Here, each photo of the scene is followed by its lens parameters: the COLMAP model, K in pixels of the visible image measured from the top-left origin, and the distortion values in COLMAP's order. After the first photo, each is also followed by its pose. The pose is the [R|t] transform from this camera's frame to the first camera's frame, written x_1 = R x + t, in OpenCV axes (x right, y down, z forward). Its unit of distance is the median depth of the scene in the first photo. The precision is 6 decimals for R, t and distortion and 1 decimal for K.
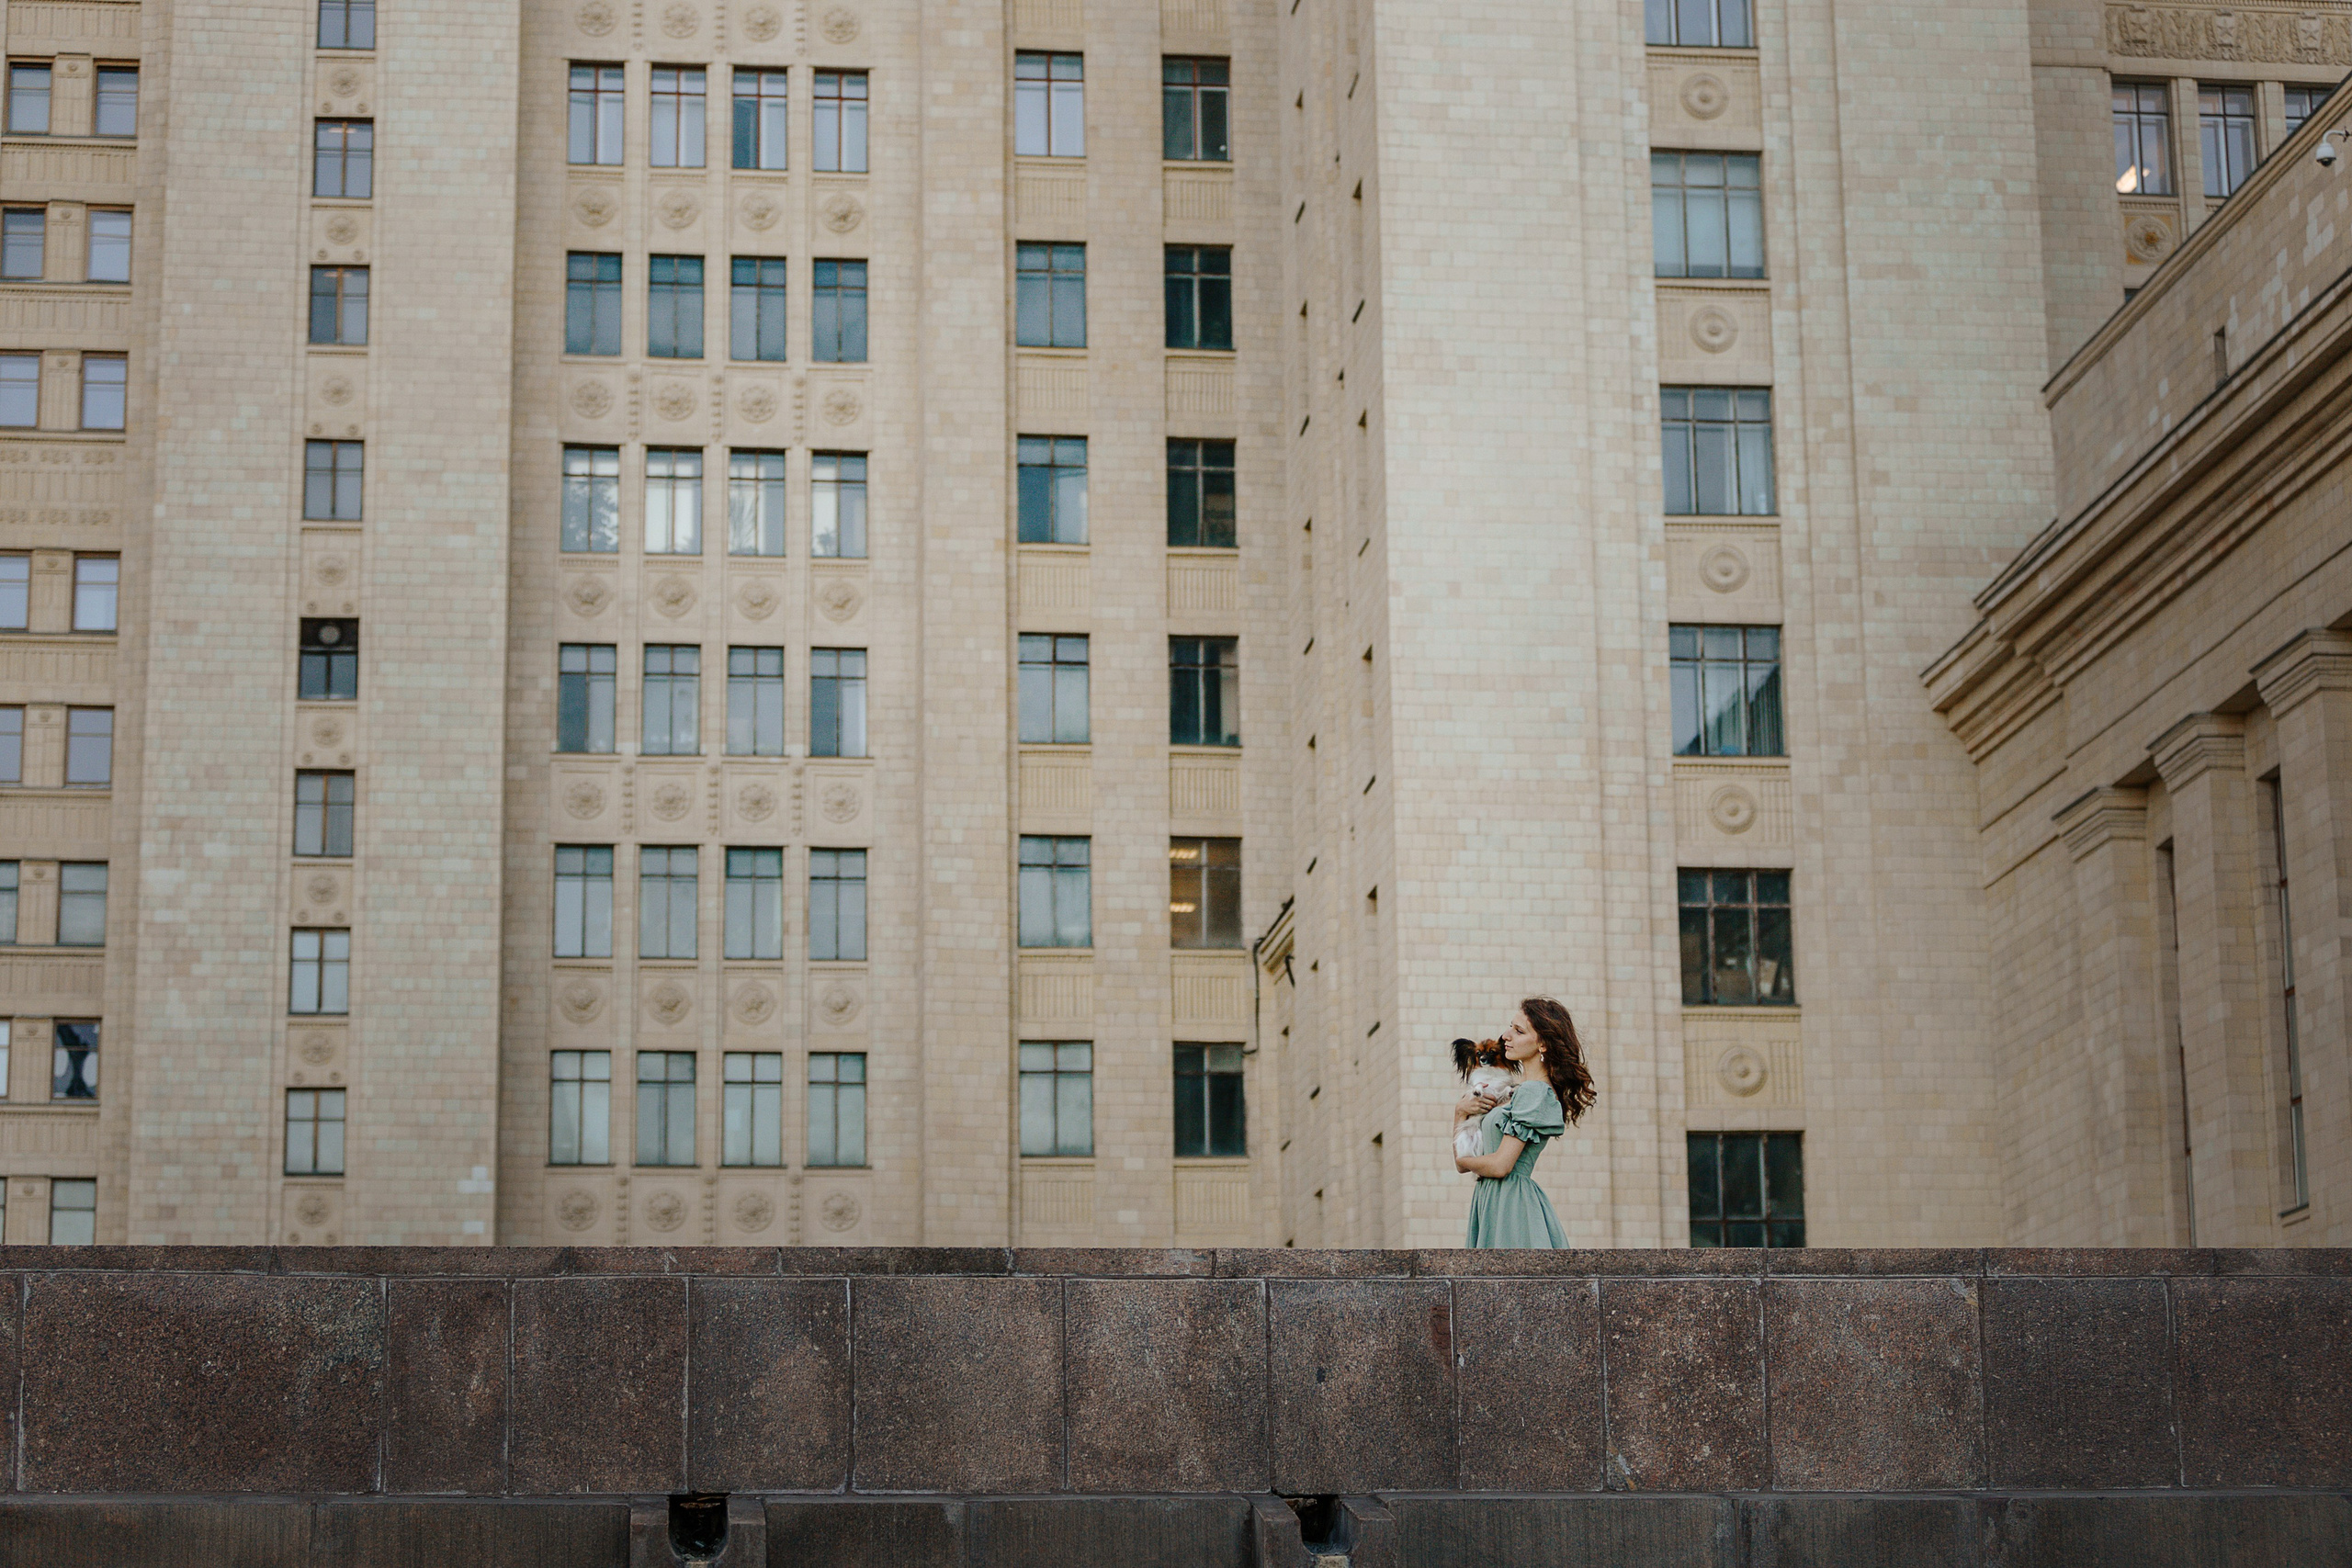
lens RADIAL K [[4703.4, 0, 1176.0], [0, 4703.4, 784.0], [0, 0, 1]] dist [-0.023905, 0.090520]
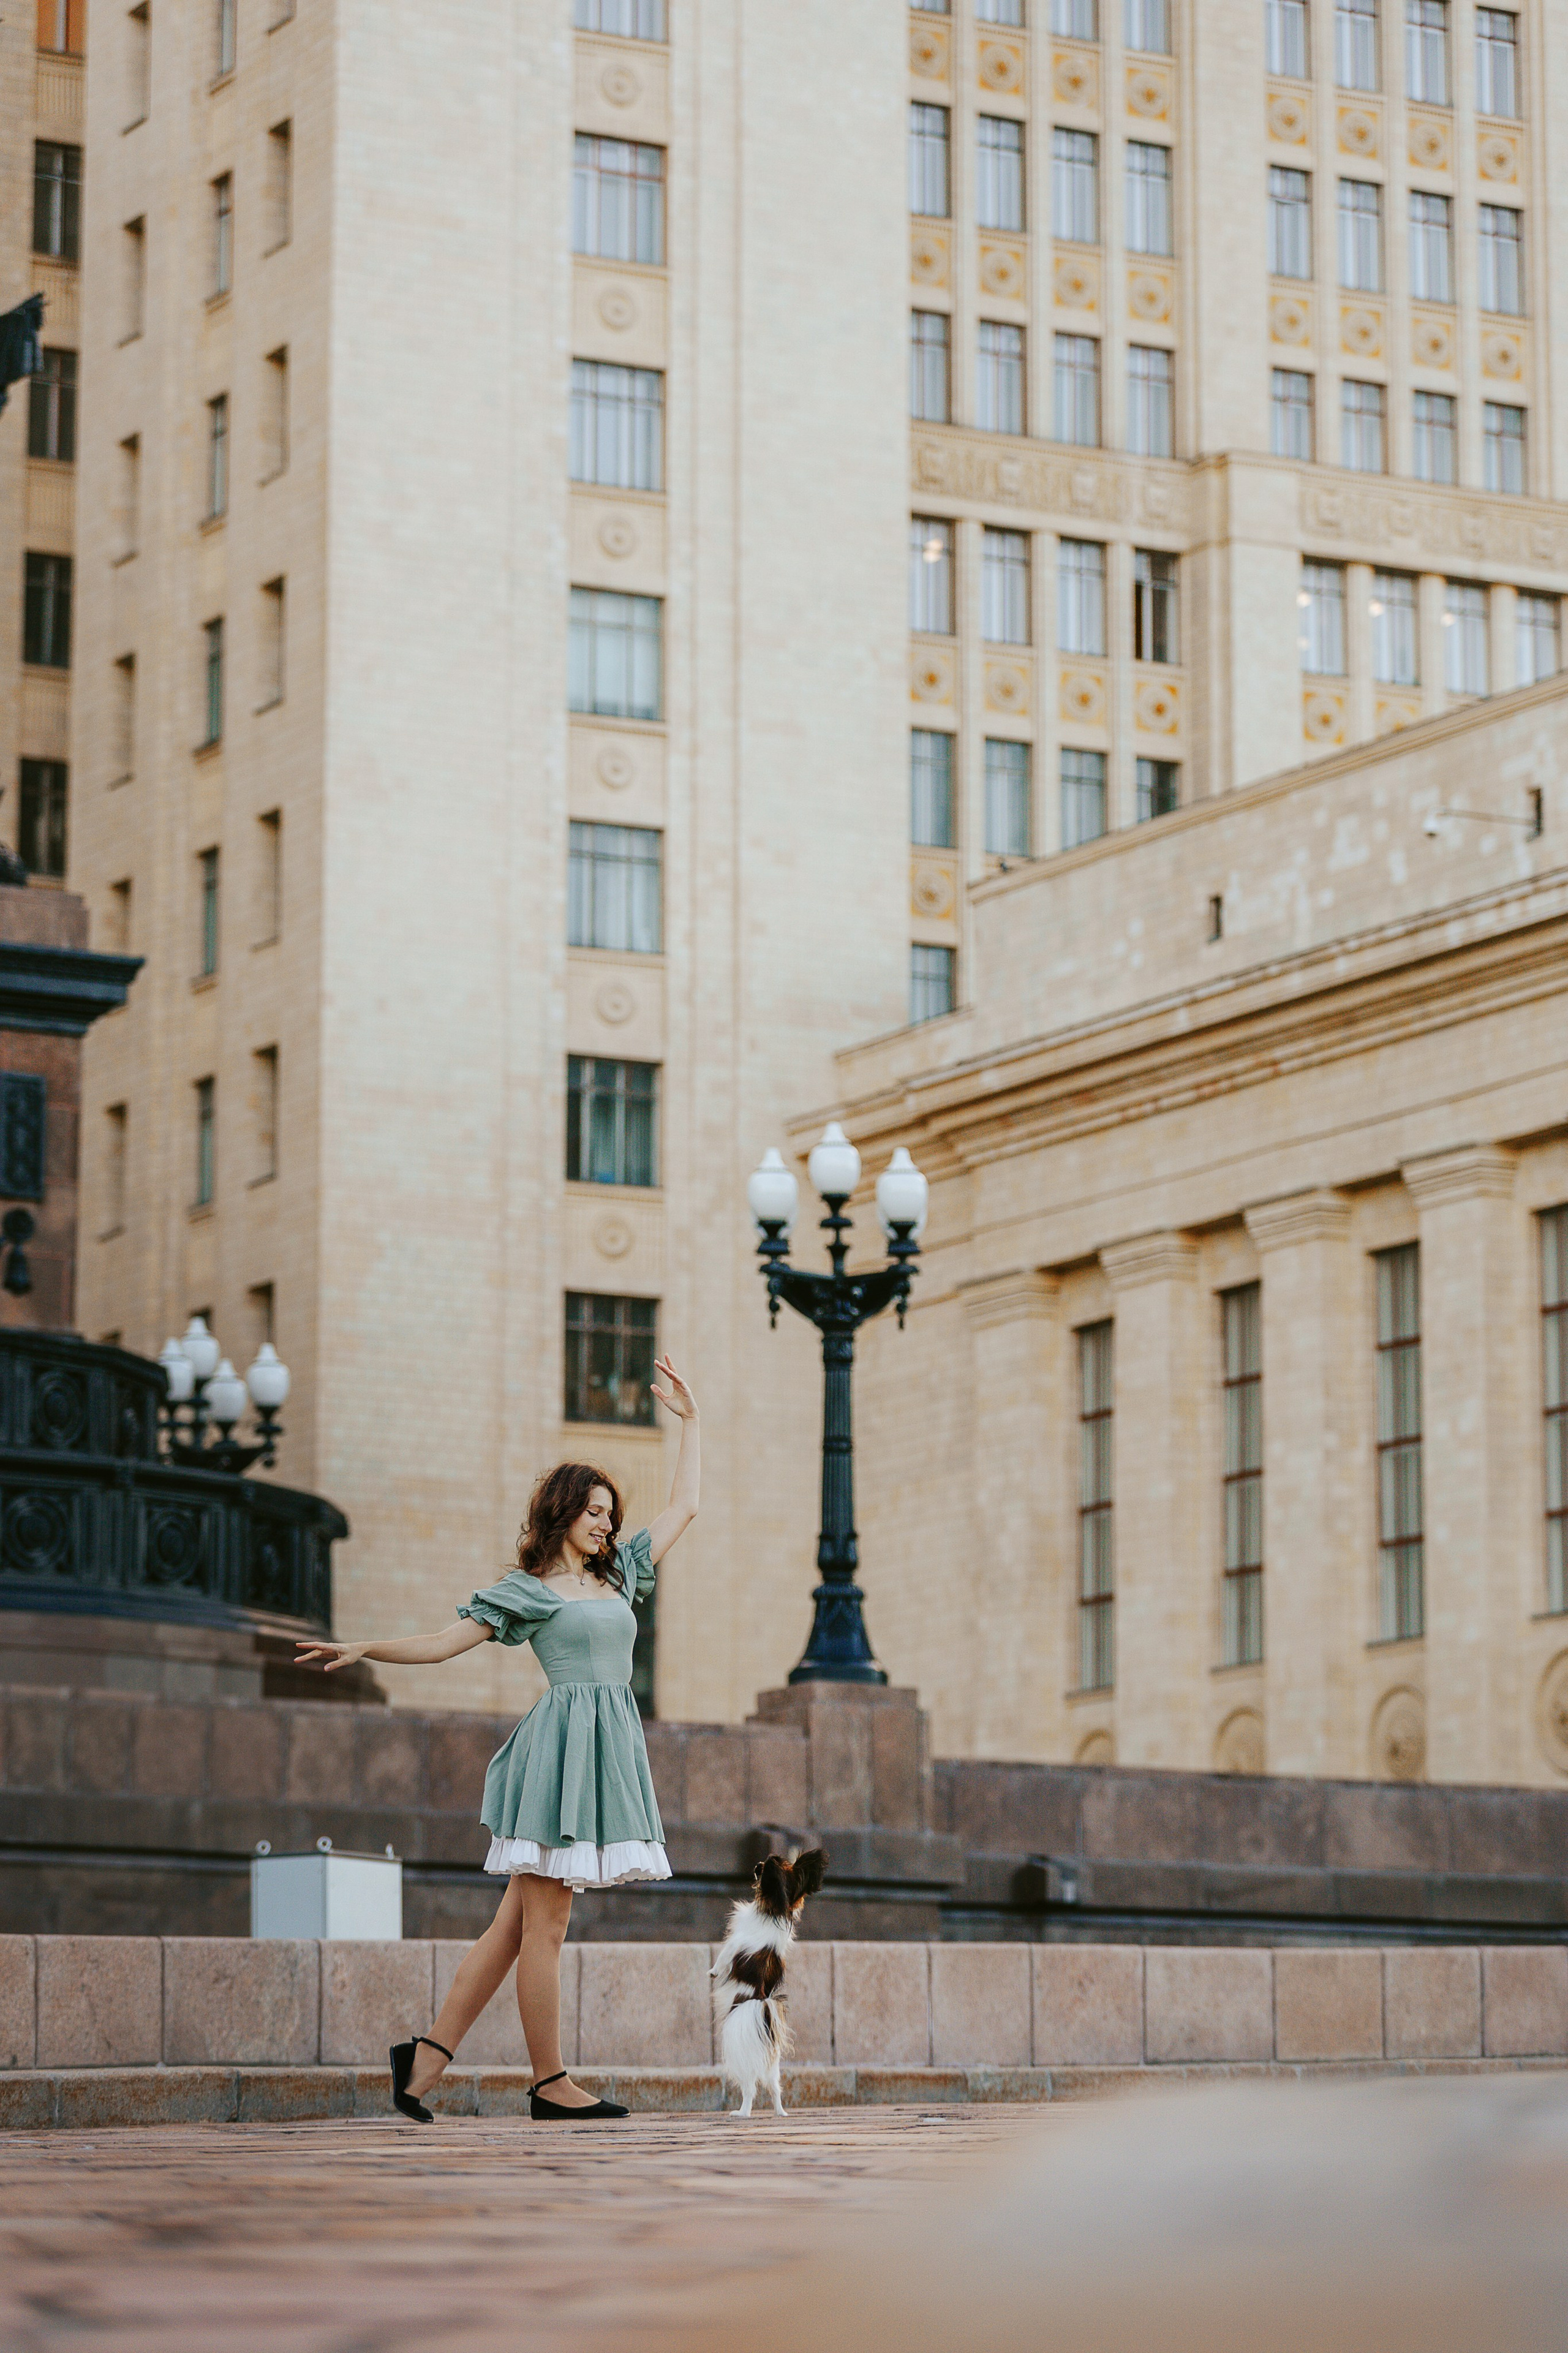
lens RADIAL K [[7297.3, 0, 784.0], [0, 7297.3, 1176.5], [0, 0, 1]] dist [-0.151522, -0.367174]
pose [[0.928048, 0.078067, 0.364188, -0.513782], [-0.097492, 0.994613, 0.035231, -0.080694], [-0.359476, -0.068201, 0.930659, -0.616086]]
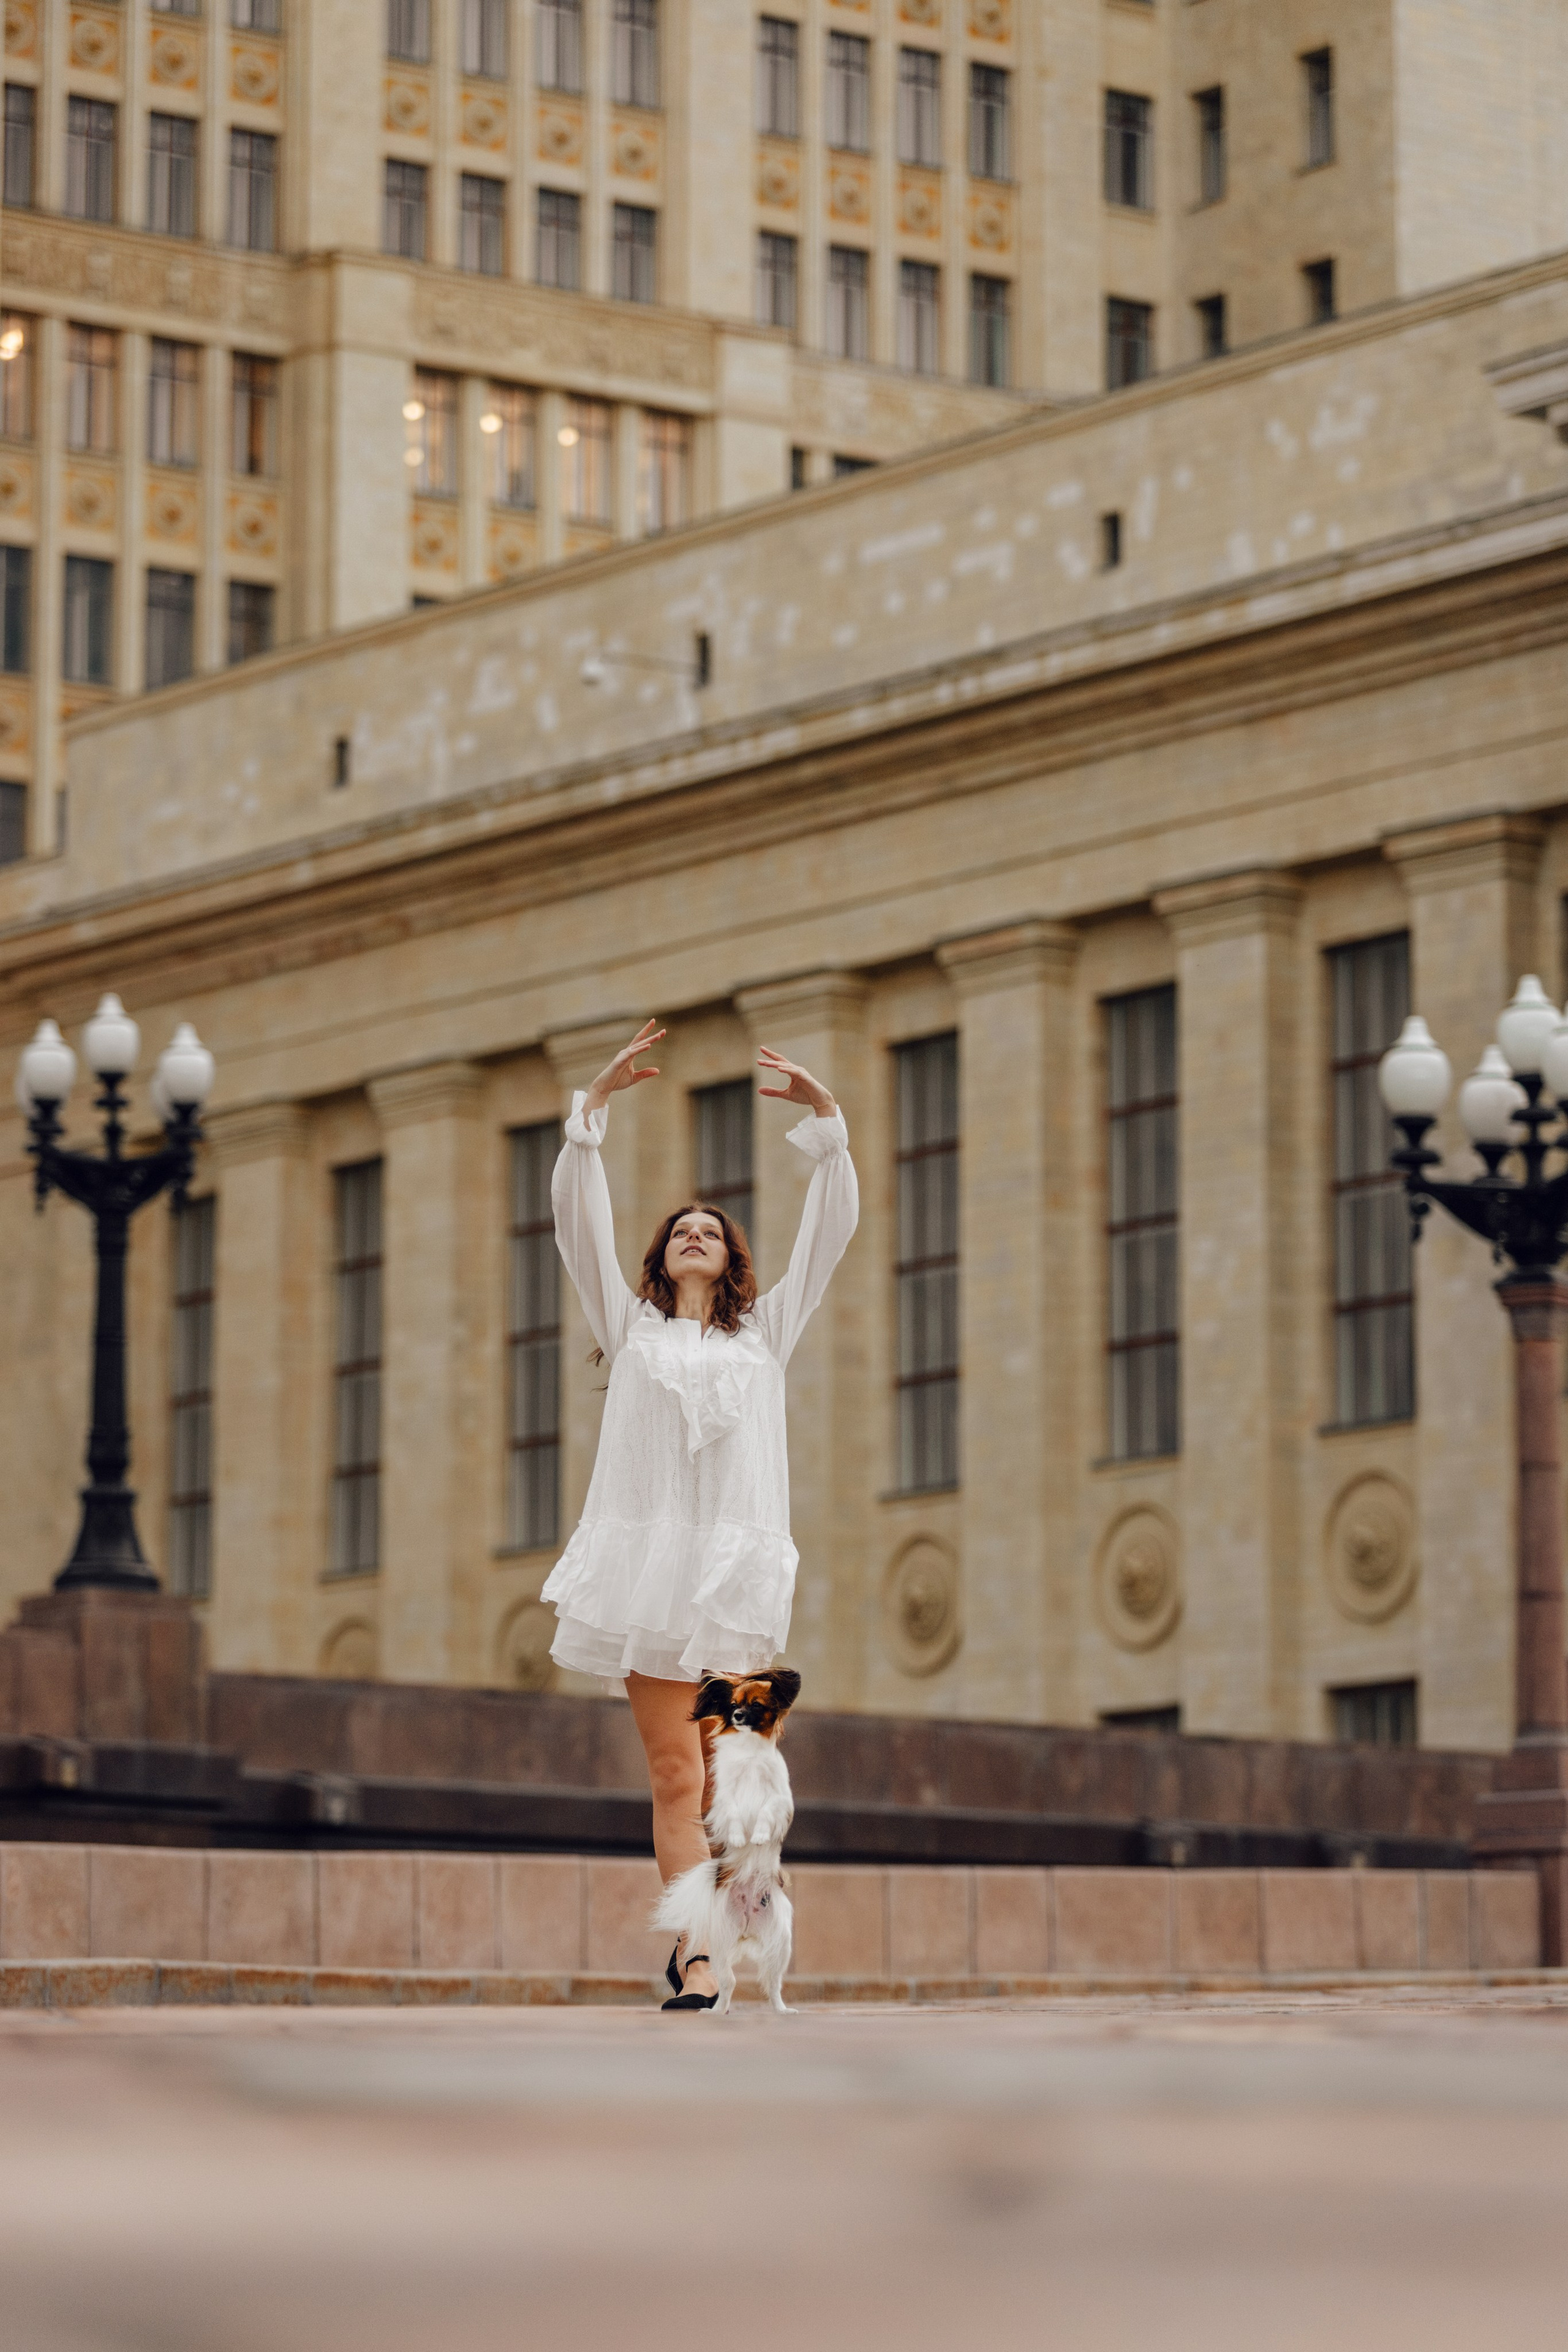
lens RADIAL K [[8170.5, 0, 784.0], [0, 8170.5, 1176.0], [0, 0, 1]] dist [-0.242932, 2.122541]
pose [[0.867201, 0.089599, 0.489831, -0.576426], [-0.124223, 0.991505, 0.038560, -0.081836], [-0.482215, -0.094288, 0.870964, -0.648167]]
